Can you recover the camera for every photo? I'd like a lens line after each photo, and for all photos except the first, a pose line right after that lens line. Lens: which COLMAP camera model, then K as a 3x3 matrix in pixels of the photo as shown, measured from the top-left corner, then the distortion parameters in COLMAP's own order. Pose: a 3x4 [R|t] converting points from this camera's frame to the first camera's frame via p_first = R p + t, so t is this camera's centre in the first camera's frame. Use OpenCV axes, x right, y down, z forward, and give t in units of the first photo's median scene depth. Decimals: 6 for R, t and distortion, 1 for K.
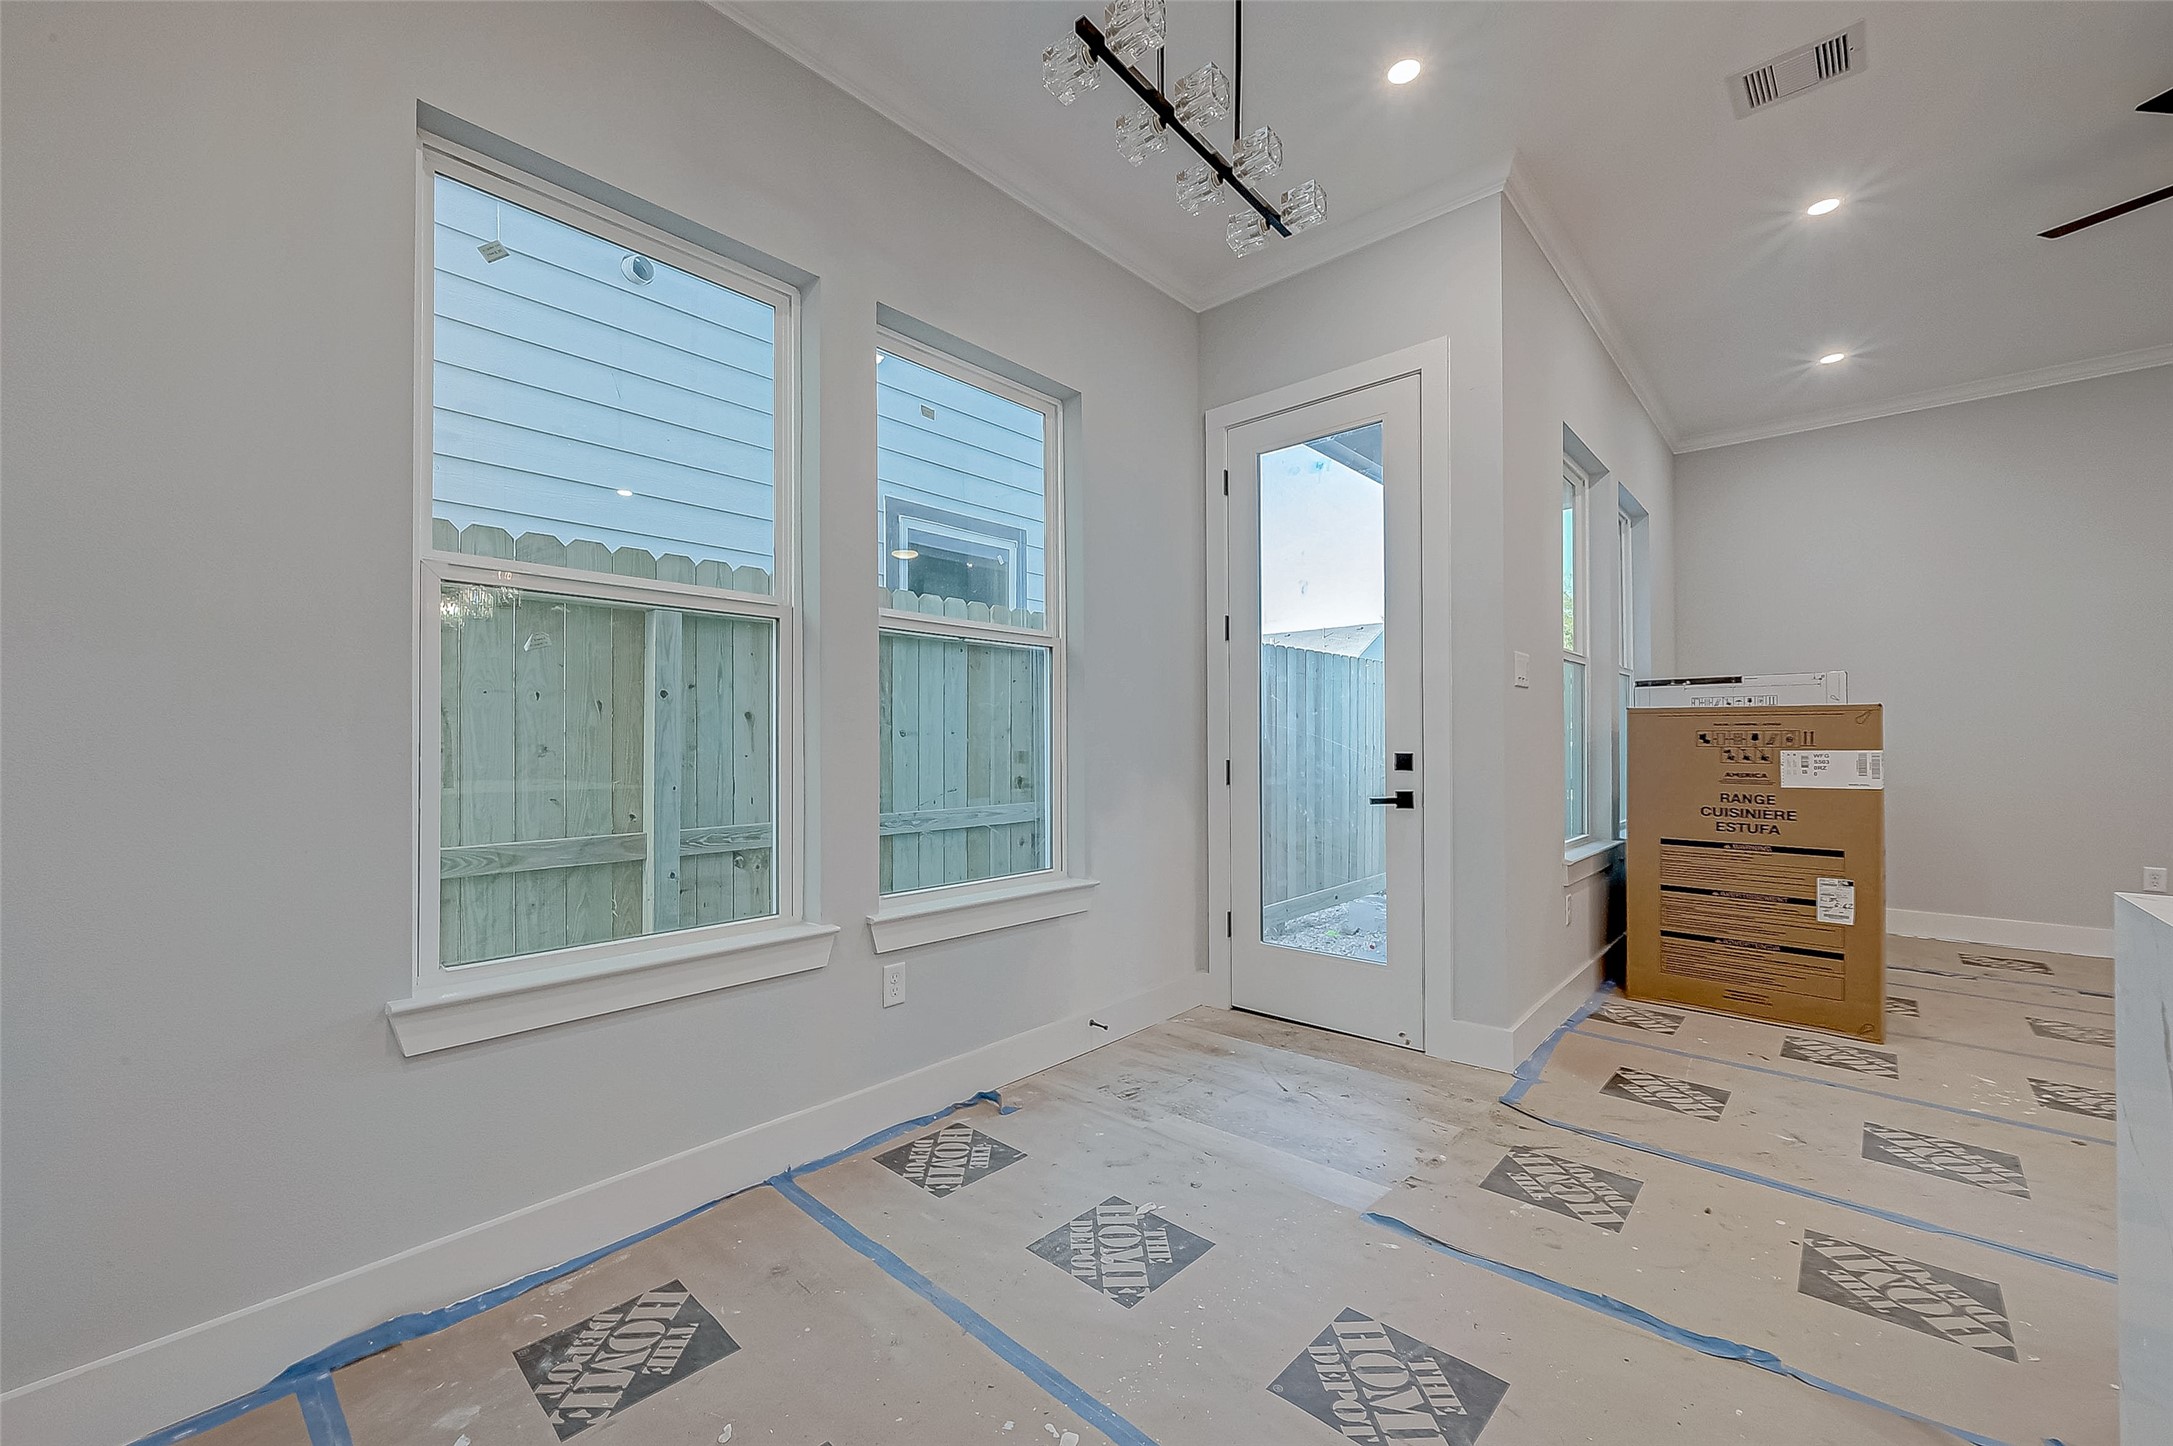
lens RADIAL K [[867.7, 0, 1092.8], [0, 867.7, 734.0], [0, 0, 1]] dist [0.000605, 0.000455]
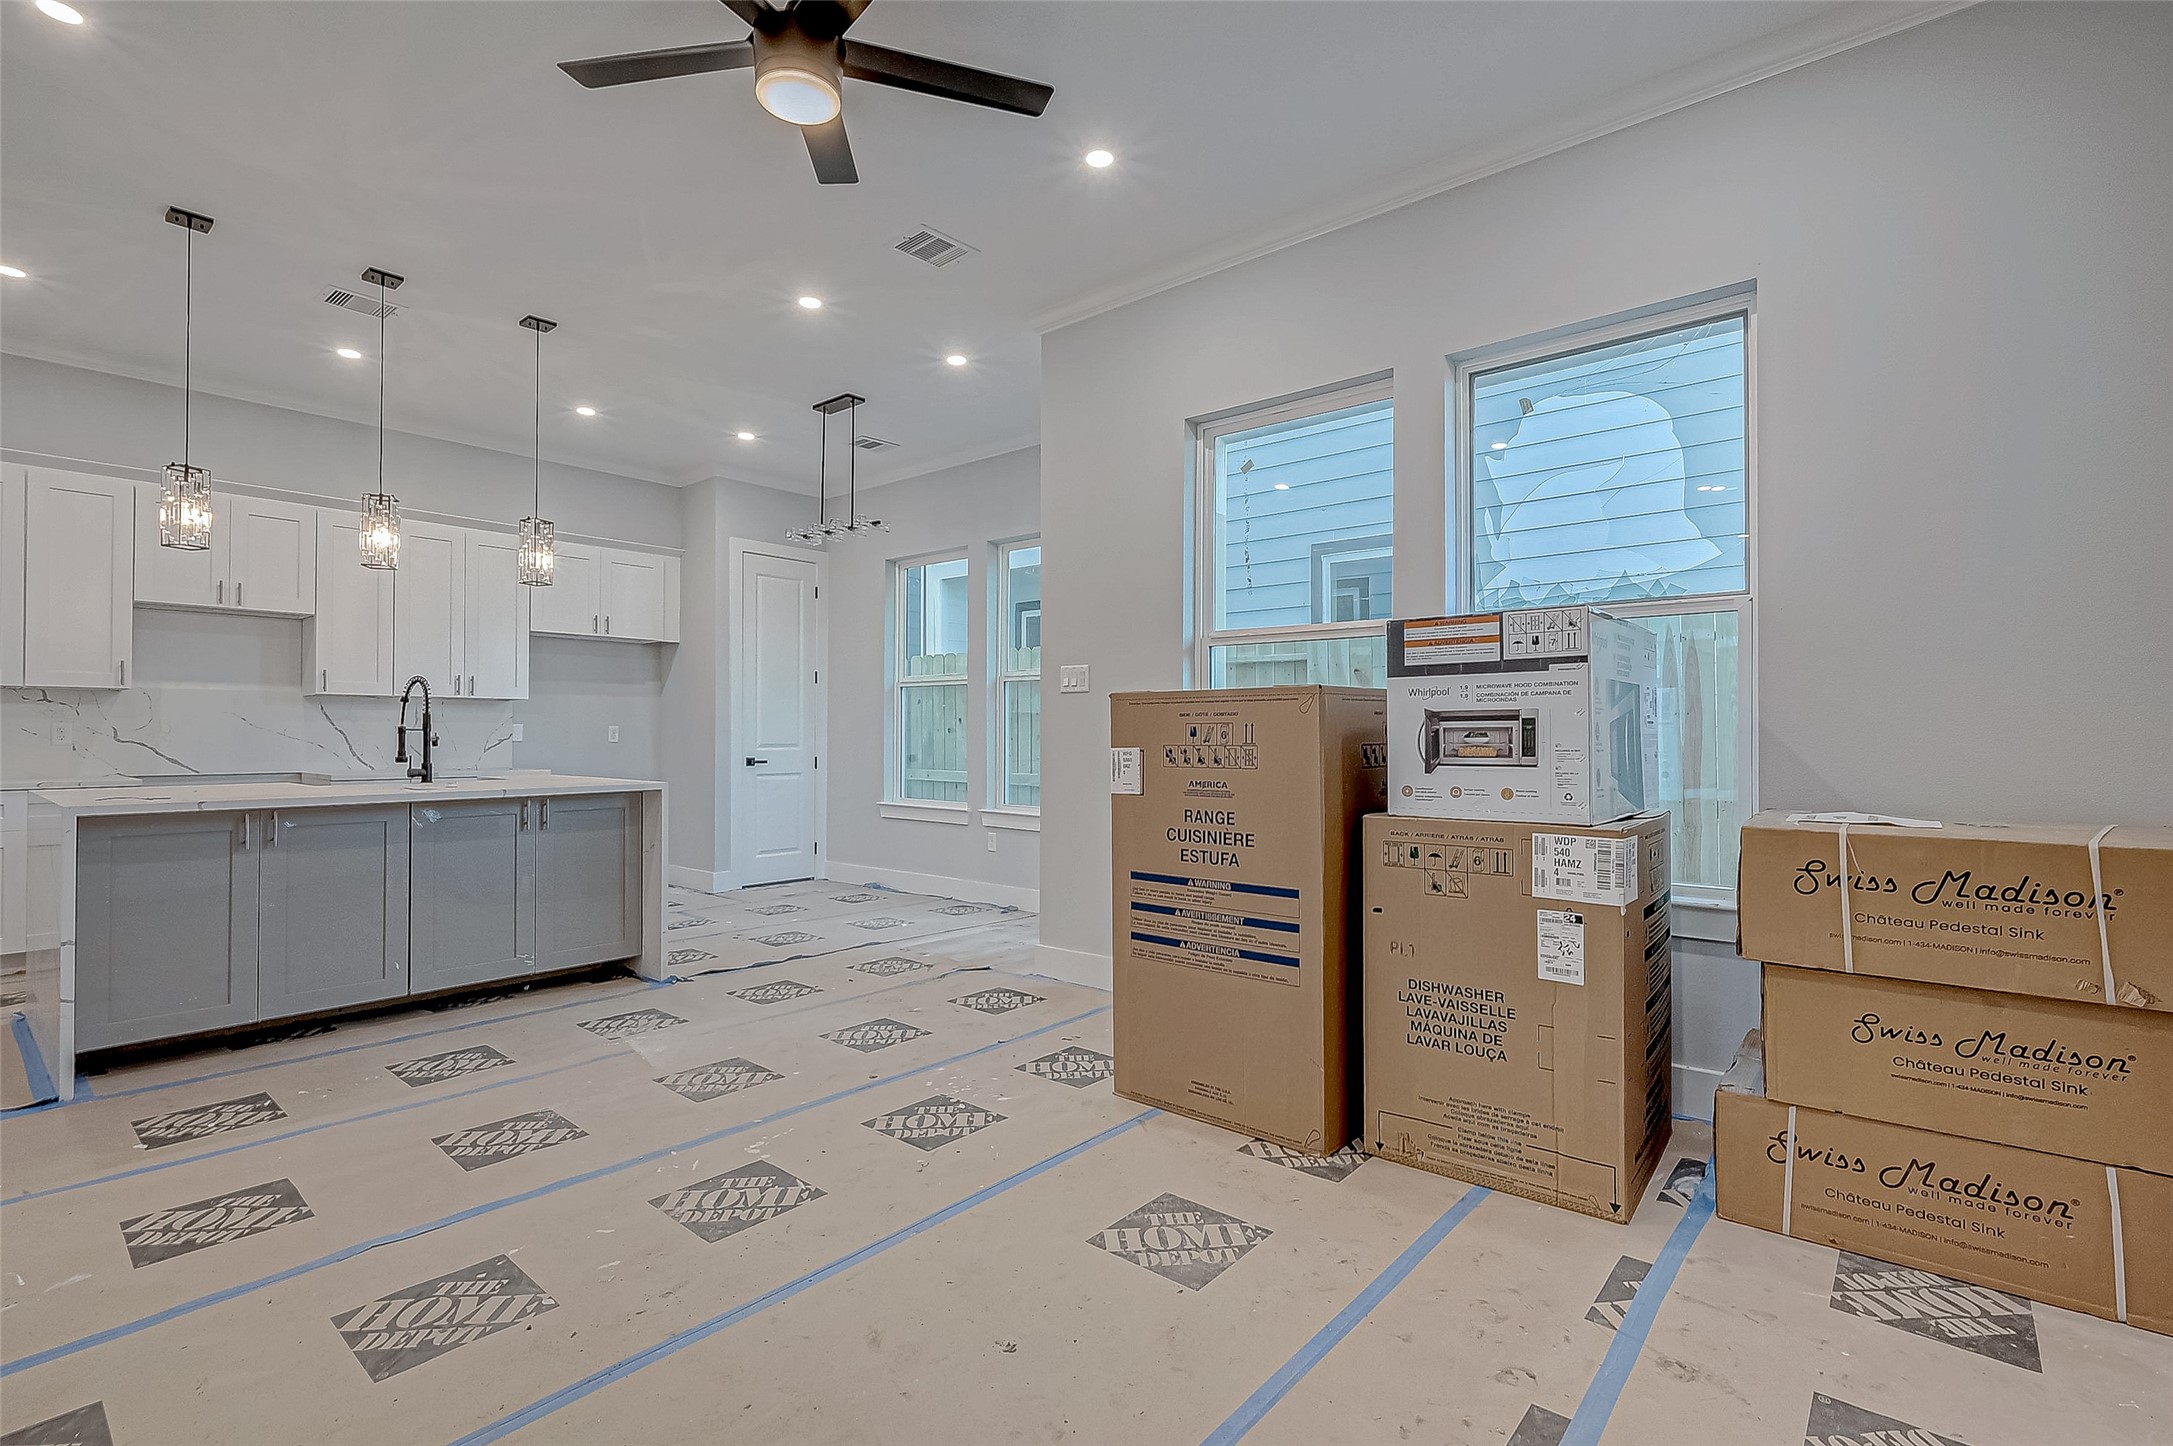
lens RADIAL K [[1005.7, 0, 1077.8], [0, 1005.7, 725.6], [0, 0, 1]] dist [0.001950, -0.000432]
pose [[0.013677, -0.005468, -0.999892, 1.964625], [0.007108, 0.999960, -0.005371, 0.001748], [0.999881, -0.007034, 0.013715, 0.989210]]
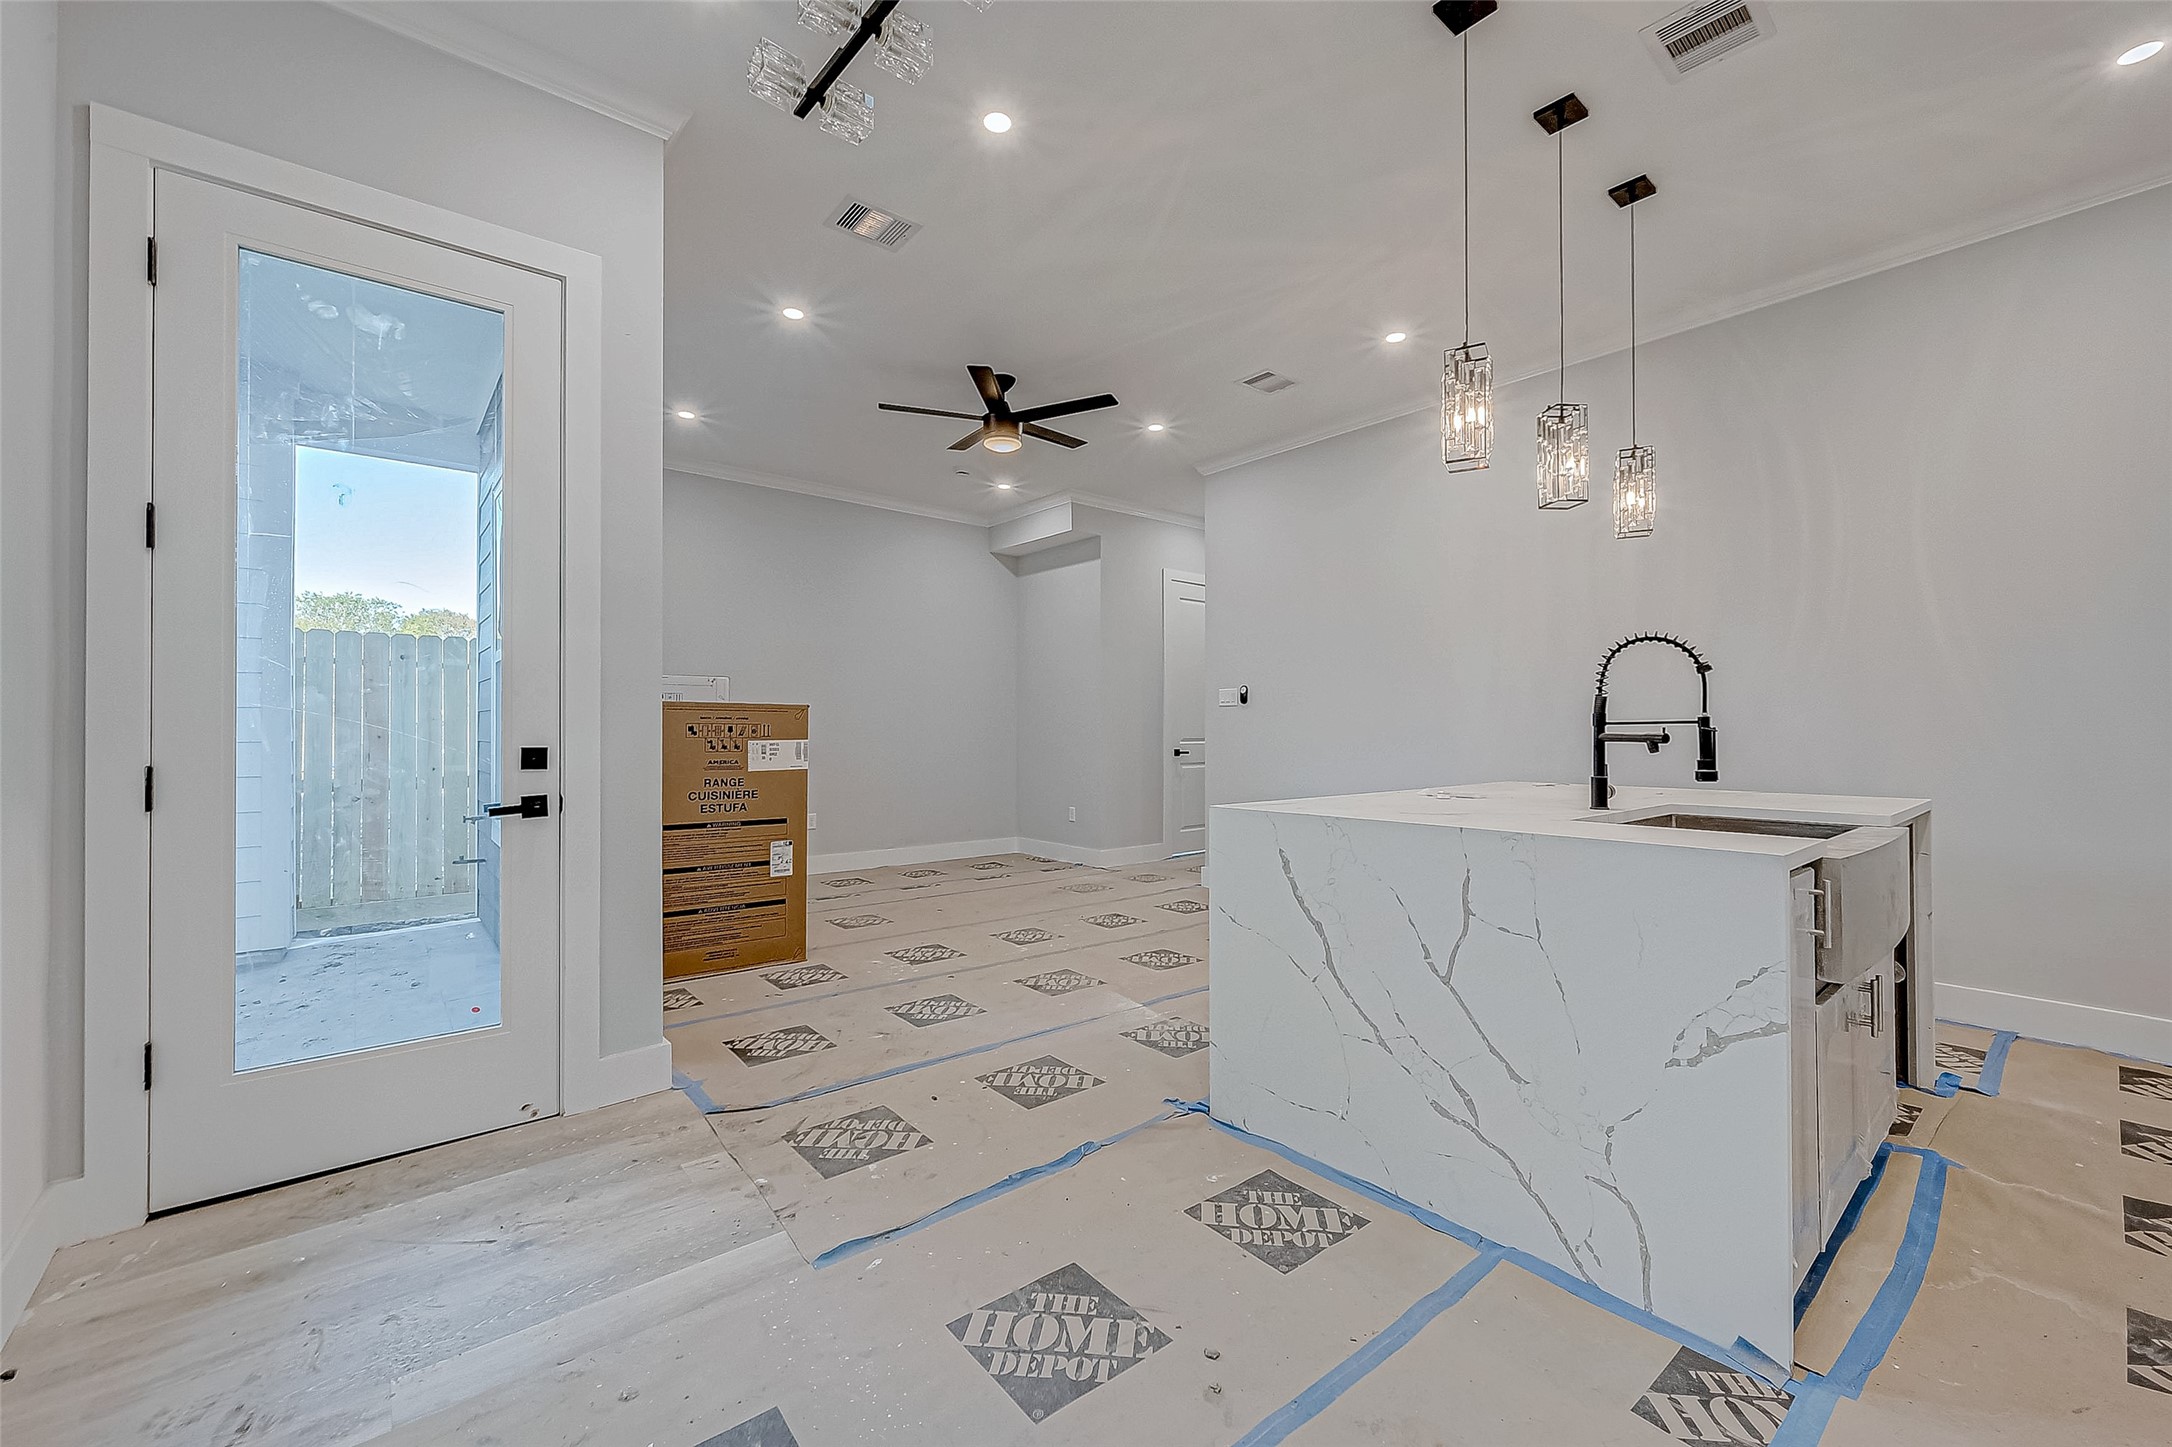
lens RADIAL K [[864.9, 0, 1082.0], [0, 864.9, 722.6], [0, 0, 1]] dist [-0.000525, 0.000164]
pose [[0.148183, 0.013054, 0.988874, -0.356015], [-0.007795, 0.999897, -0.012032, 0.005528], [-0.988929, -0.005925, 0.148269, 0.403475]]
